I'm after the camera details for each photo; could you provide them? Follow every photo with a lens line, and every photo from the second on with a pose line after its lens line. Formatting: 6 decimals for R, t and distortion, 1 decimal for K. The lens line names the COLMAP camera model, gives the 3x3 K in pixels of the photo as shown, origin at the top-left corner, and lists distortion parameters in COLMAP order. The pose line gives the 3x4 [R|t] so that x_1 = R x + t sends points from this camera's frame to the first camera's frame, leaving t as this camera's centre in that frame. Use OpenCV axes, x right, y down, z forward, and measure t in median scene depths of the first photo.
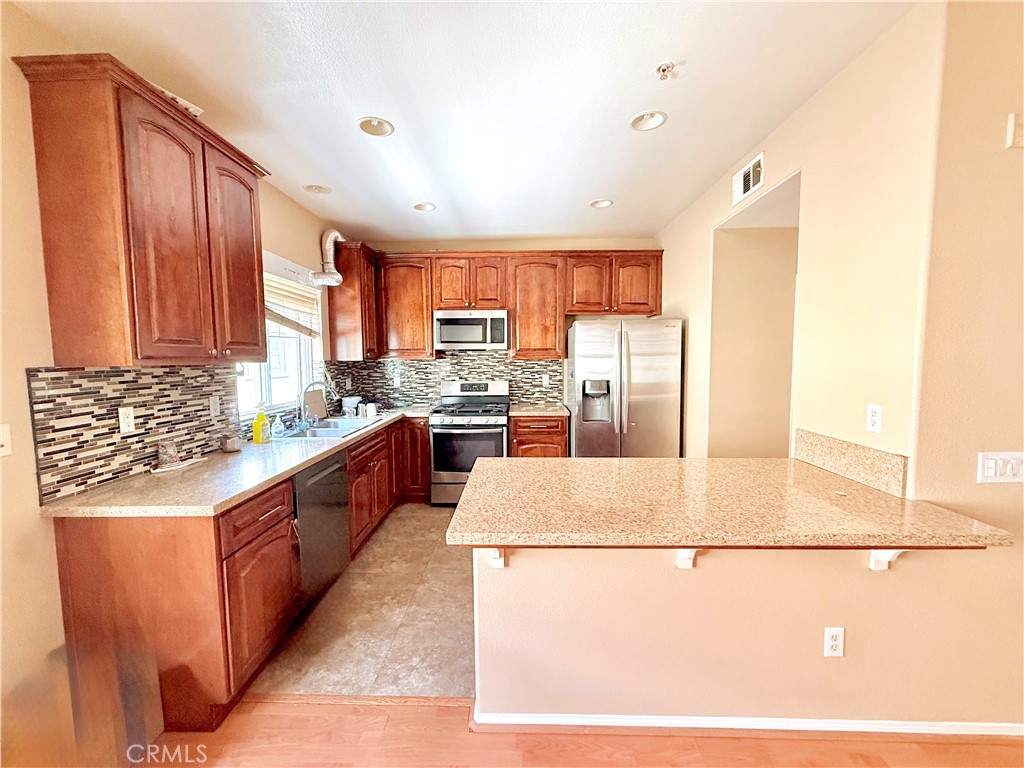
lens RADIAL K [[408.7, 0, 509.0], [0, 408.7, 385.1], [0, 0, 1]] dist [0.000372, 0.000229]
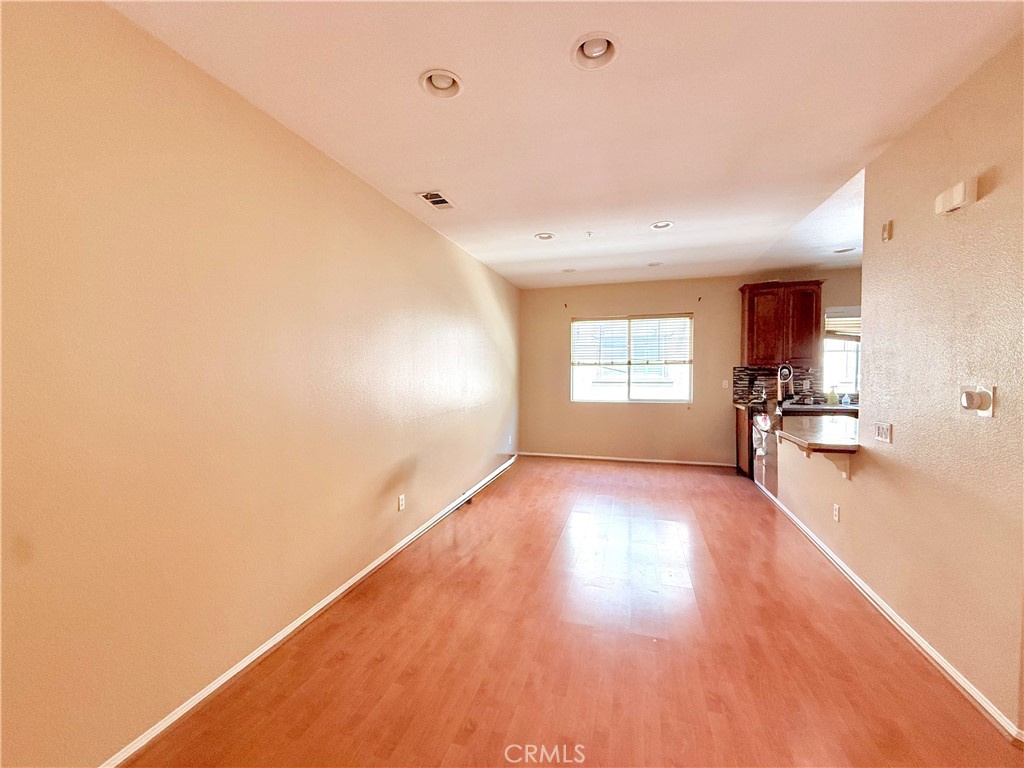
lens RADIAL K [[408.7, 0, 509.0], [0, 408.7, 385.1], [0, 0, 1]] dist [0.000372, 0.000229]
pose [[-0.261846, 0.066569, -0.962811, 3.052421], [-0.051872, 0.995206, 0.082916, -0.079605], [0.963715, 0.071654, -0.257137, -0.058105]]
